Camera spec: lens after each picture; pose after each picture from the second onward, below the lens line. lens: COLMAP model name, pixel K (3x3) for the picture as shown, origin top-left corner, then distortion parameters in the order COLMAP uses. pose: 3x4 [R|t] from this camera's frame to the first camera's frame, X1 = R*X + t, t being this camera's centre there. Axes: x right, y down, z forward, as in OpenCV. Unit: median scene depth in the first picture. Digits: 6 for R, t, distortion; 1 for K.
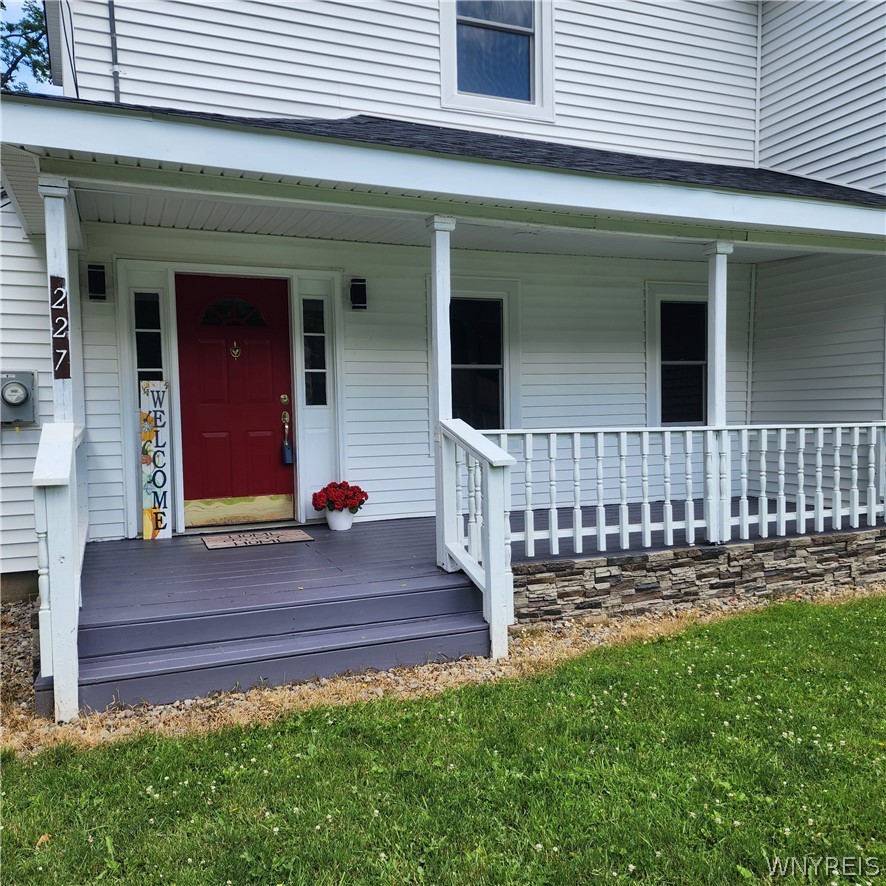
lens RADIAL K [[802.6, 0, 439.2], [0, 802.6, 450.0], [0, 0, 1]] dist [0.067017, -0.027493]
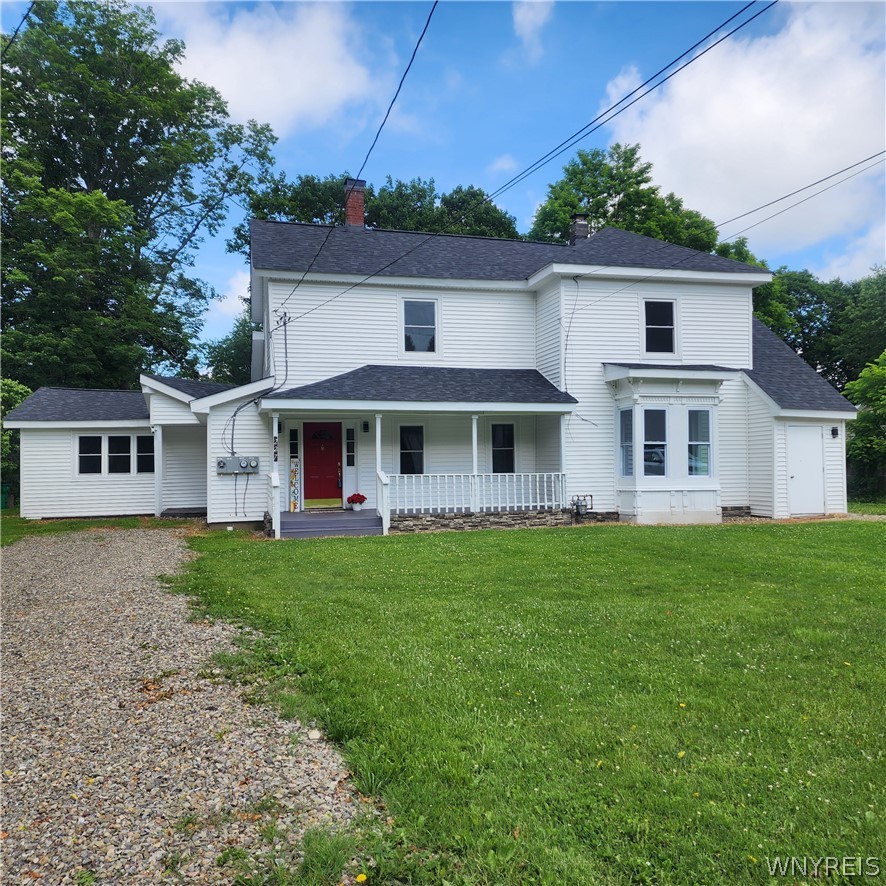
lens RADIAL K [[802.6, 0, 447.6], [0, 802.6, 440.9], [0, 0, 1]] dist [0.067017, -0.027493]
pose [[0.991960, -0.002274, -0.126530, 0.560106], [-0.007124, 0.997250, -0.073768, 0.061901], [0.126350, 0.074076, 0.989216, -1.802270]]
